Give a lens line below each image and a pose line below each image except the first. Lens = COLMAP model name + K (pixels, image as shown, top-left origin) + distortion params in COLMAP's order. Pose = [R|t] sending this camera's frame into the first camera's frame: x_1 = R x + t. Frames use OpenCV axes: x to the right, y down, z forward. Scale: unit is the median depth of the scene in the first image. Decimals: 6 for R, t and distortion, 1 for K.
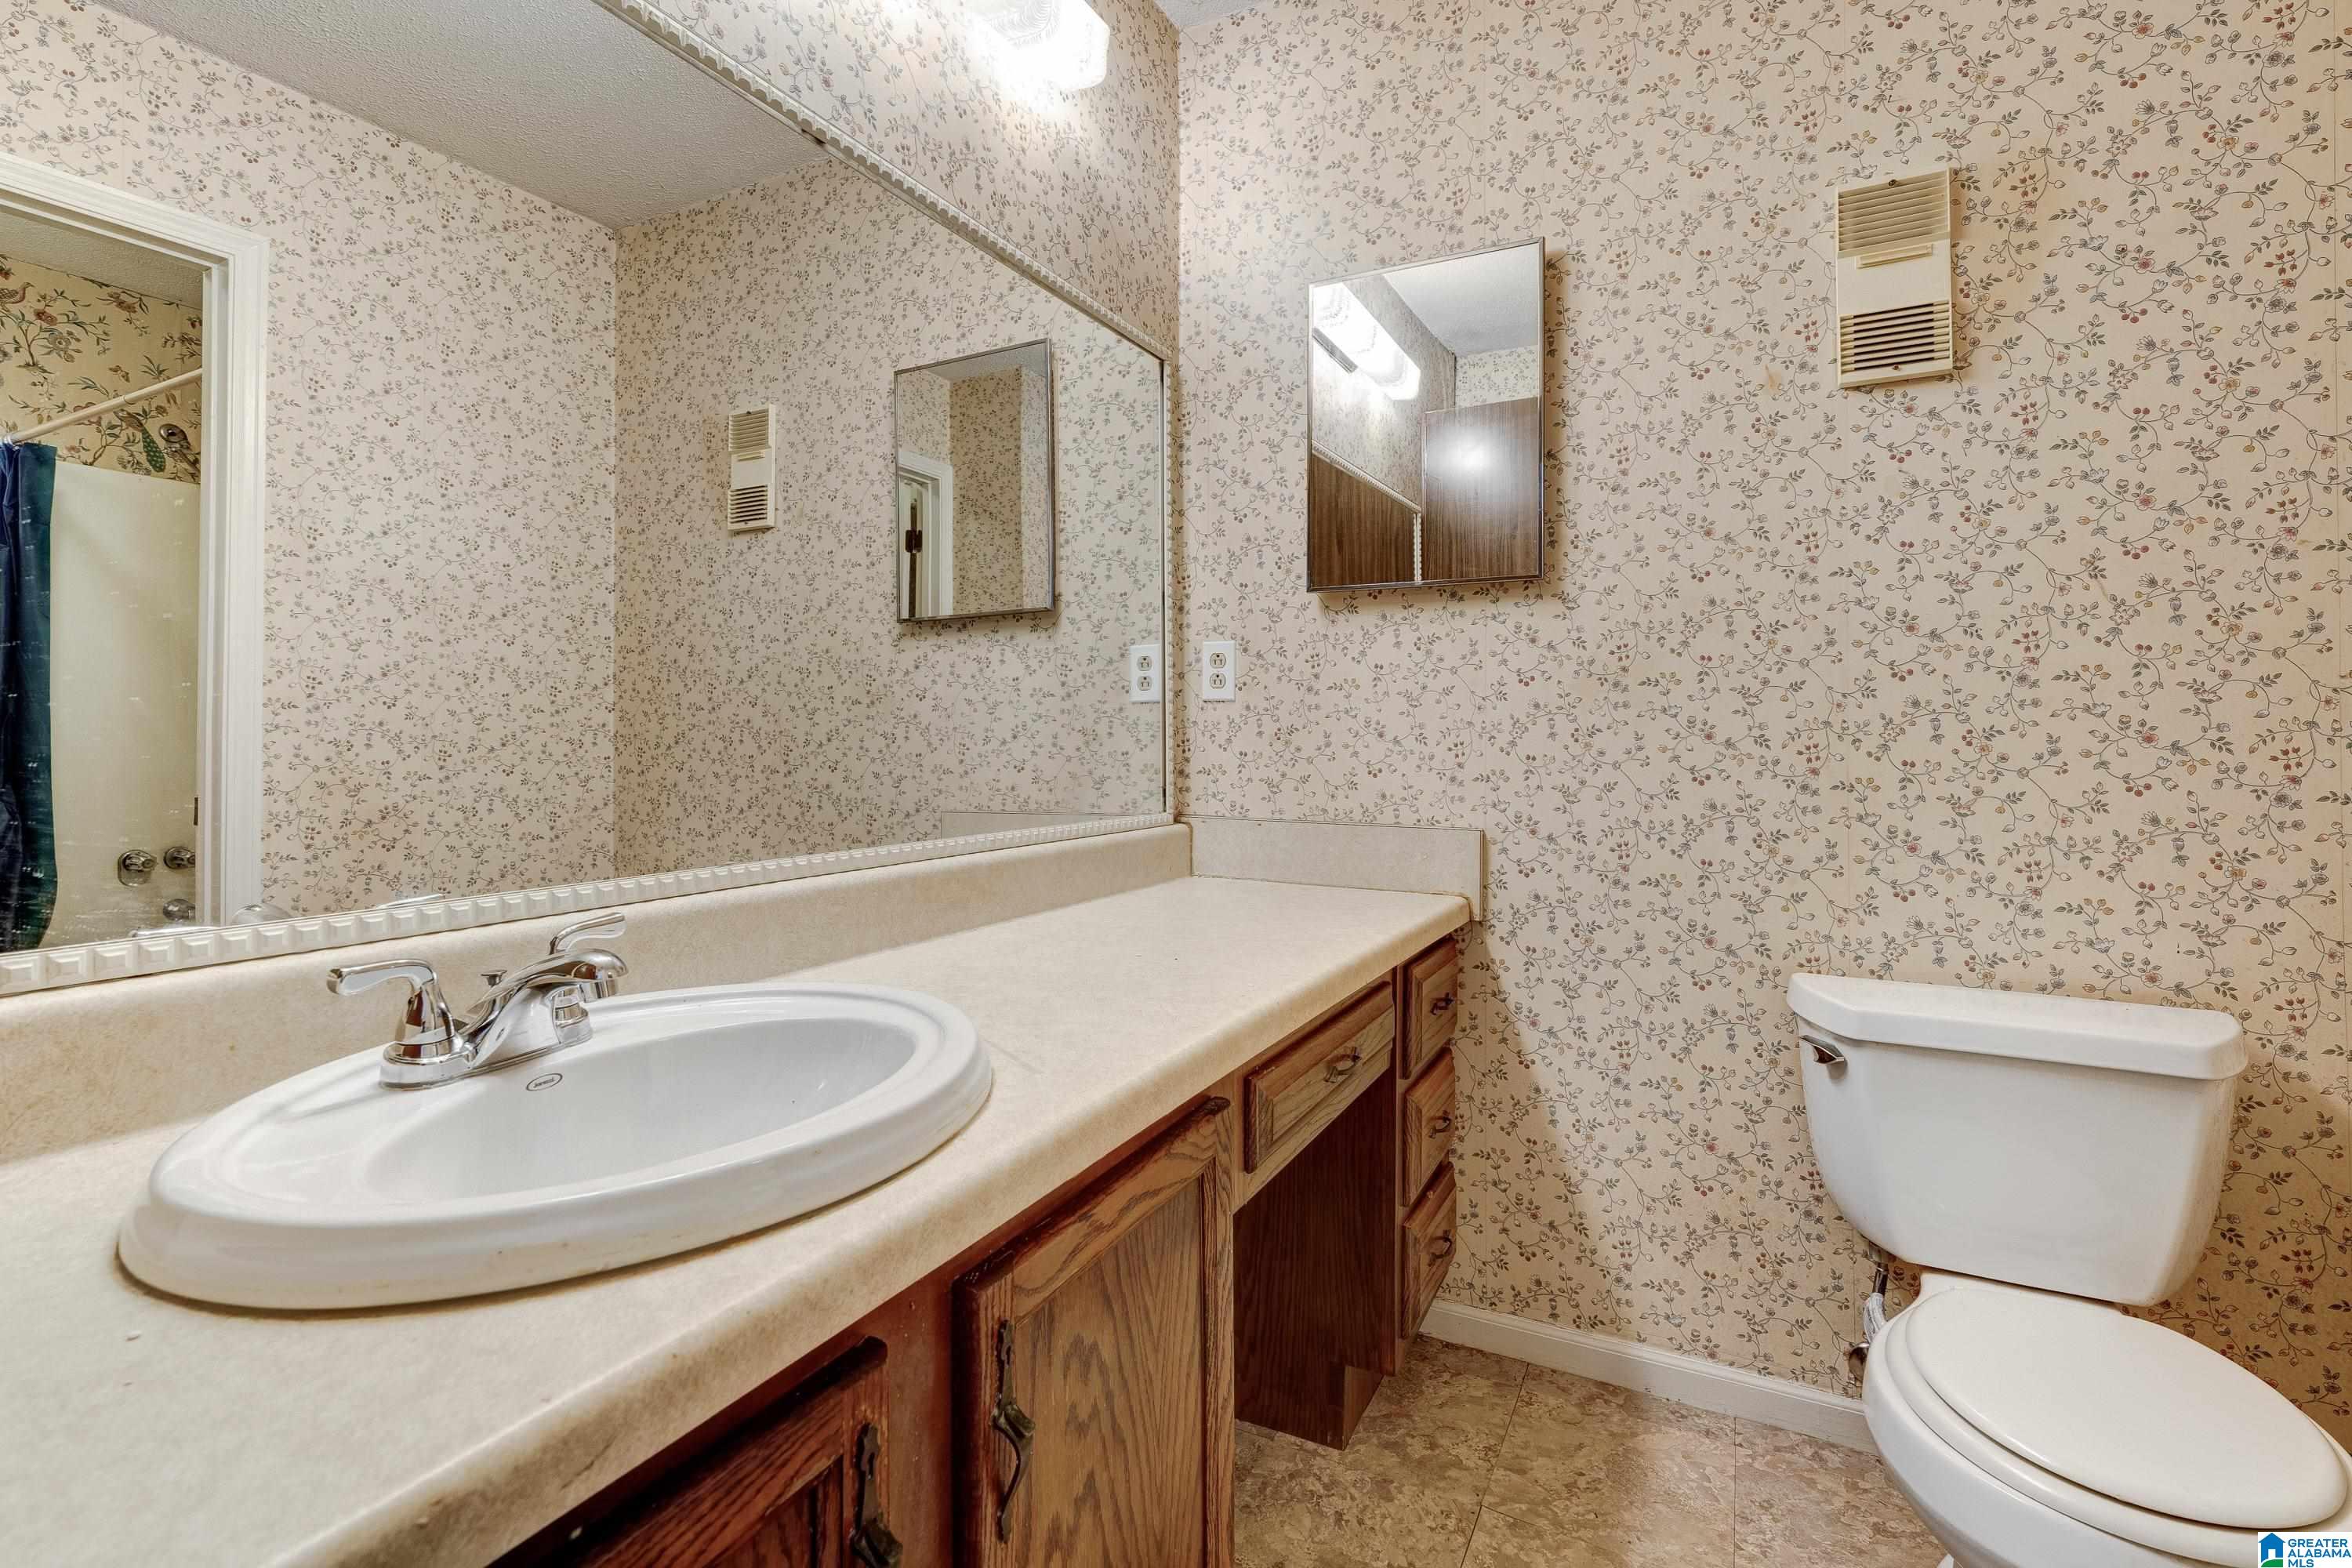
lens RADIAL K [[1078.5, 0, 1172.9], [0, 1078.5, 733.0], [0, 0, 1]] dist [-0.005675, 0.000689]
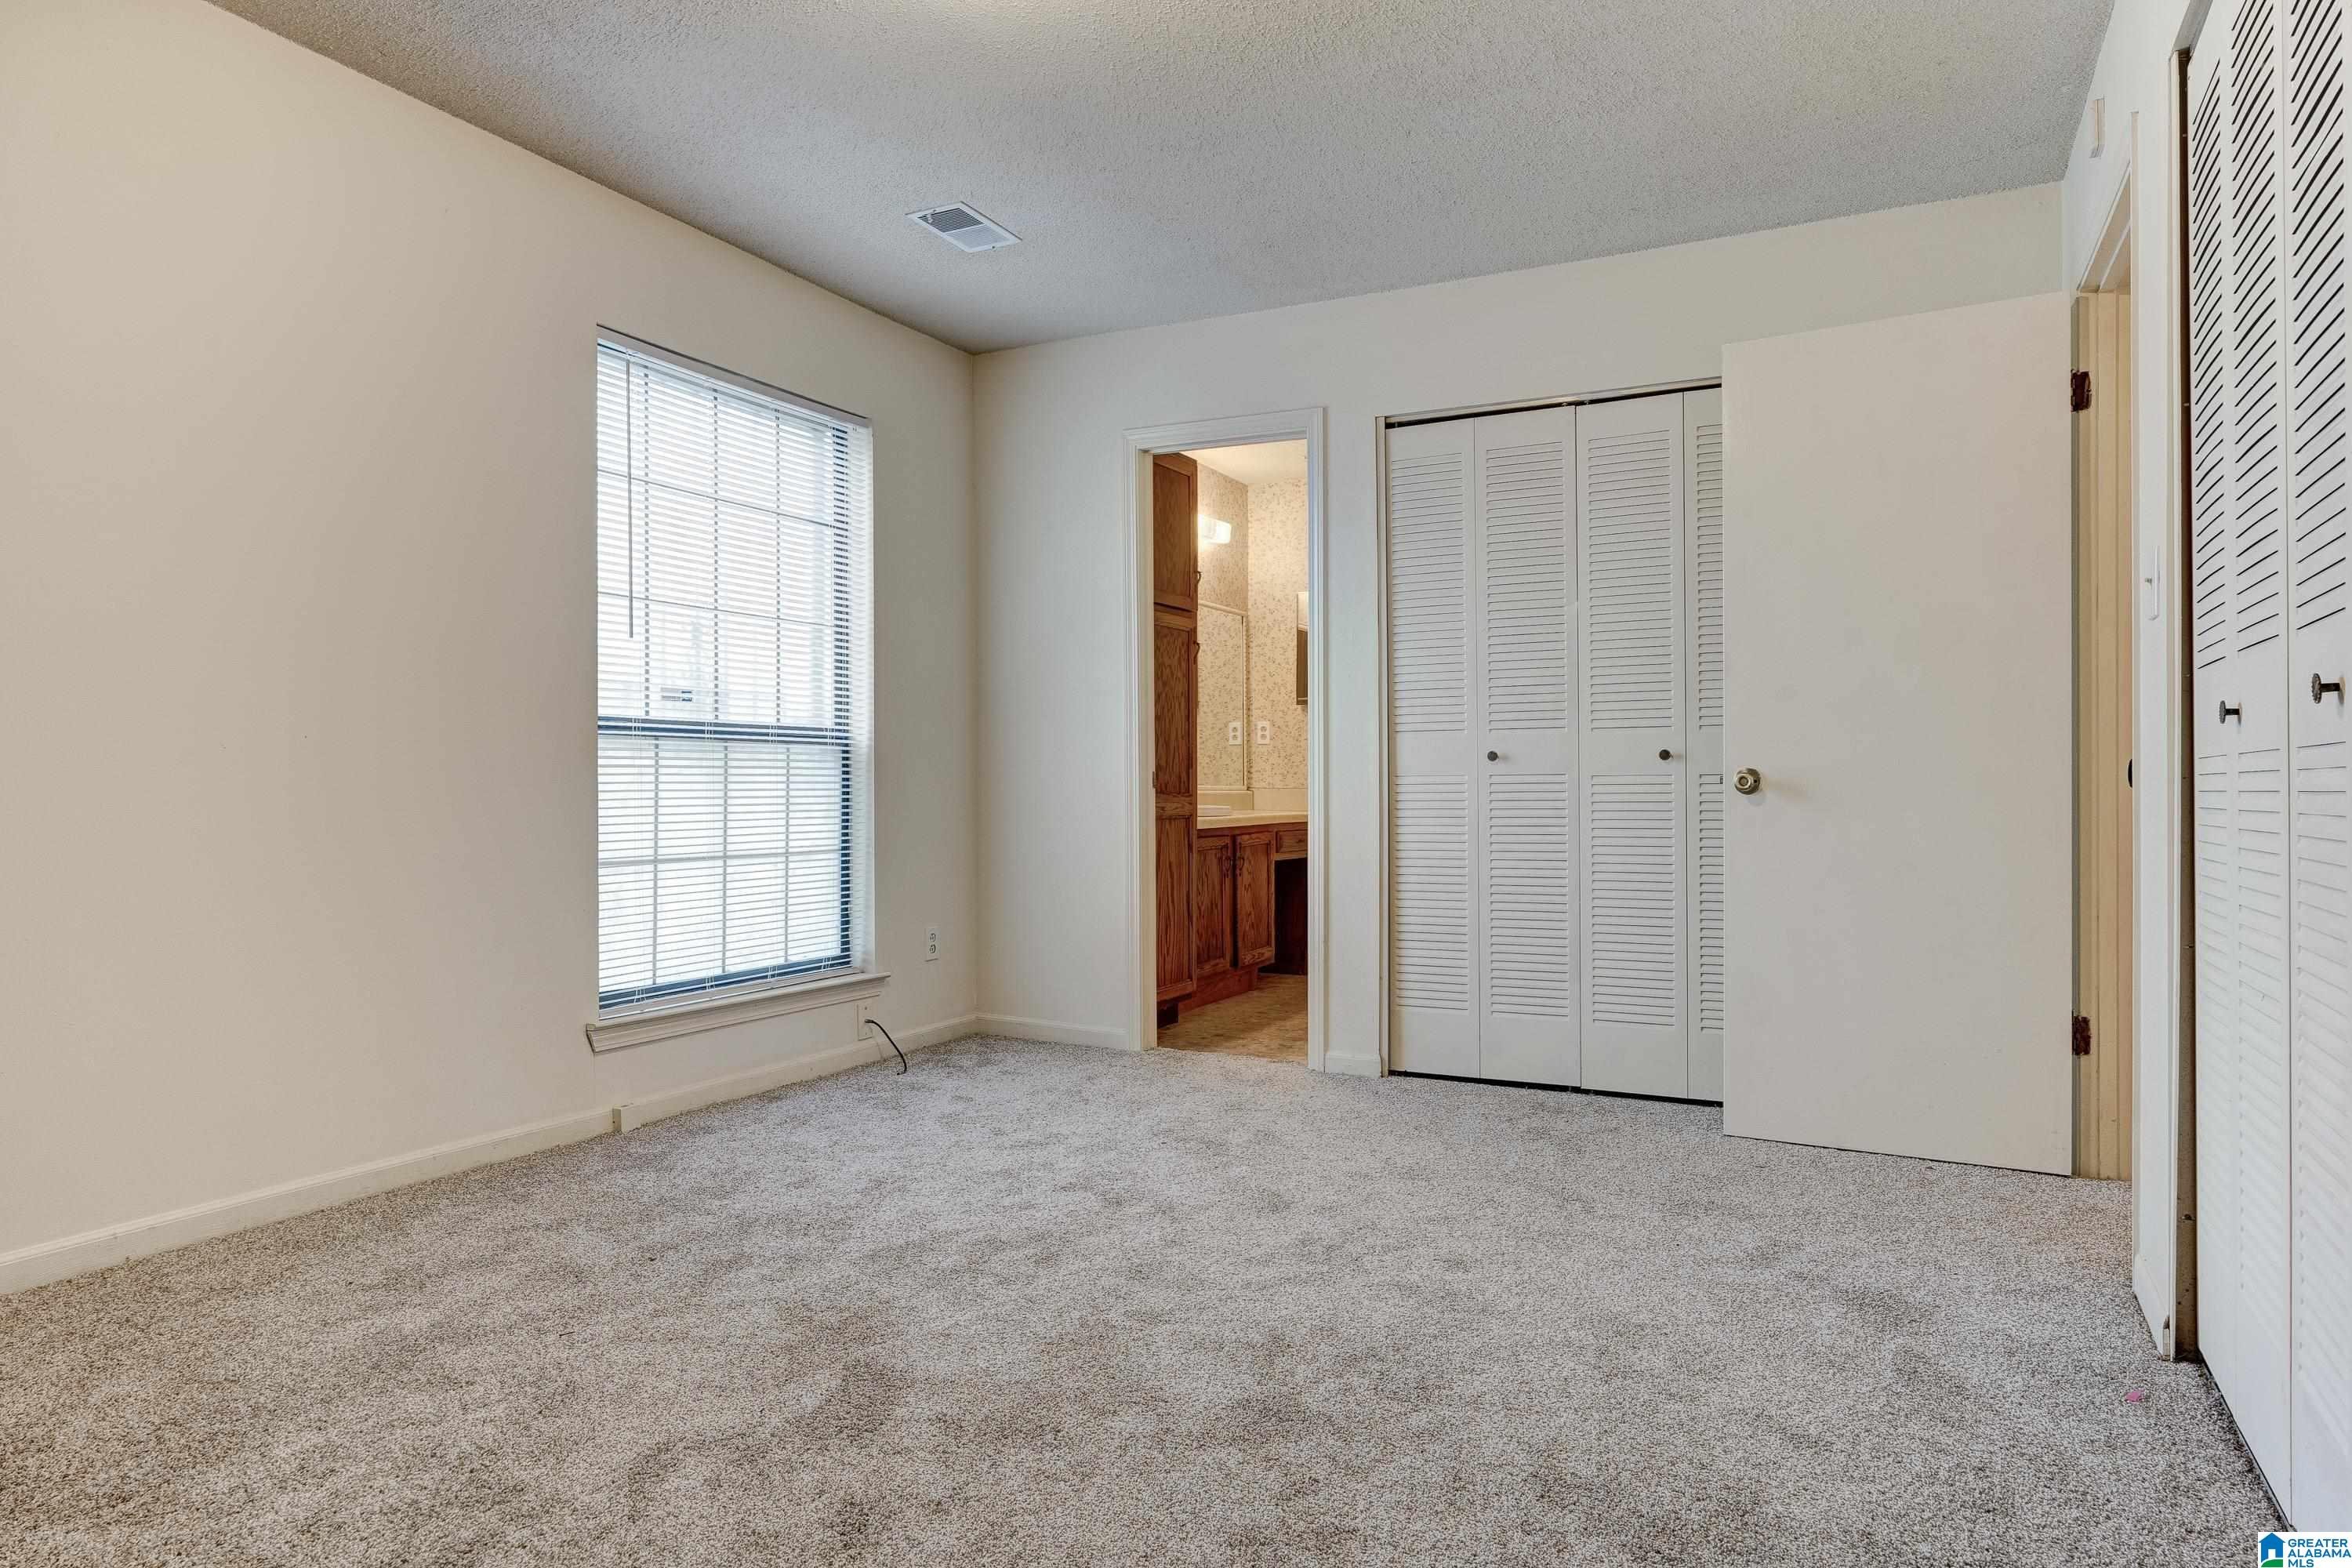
lens RADIAL K [[1398.2, 0, 1173.6], [0, 1398.2, 796.0], [0, 0, 1]] dist [0.004069, 0.000716]
pose [[0.999997, -0.002020, 0.001520, -0.232851], [0.001994, 0.999849, 0.017267, 0.047282], [-0.001554, -0.017264, 0.999850, -3.071955]]
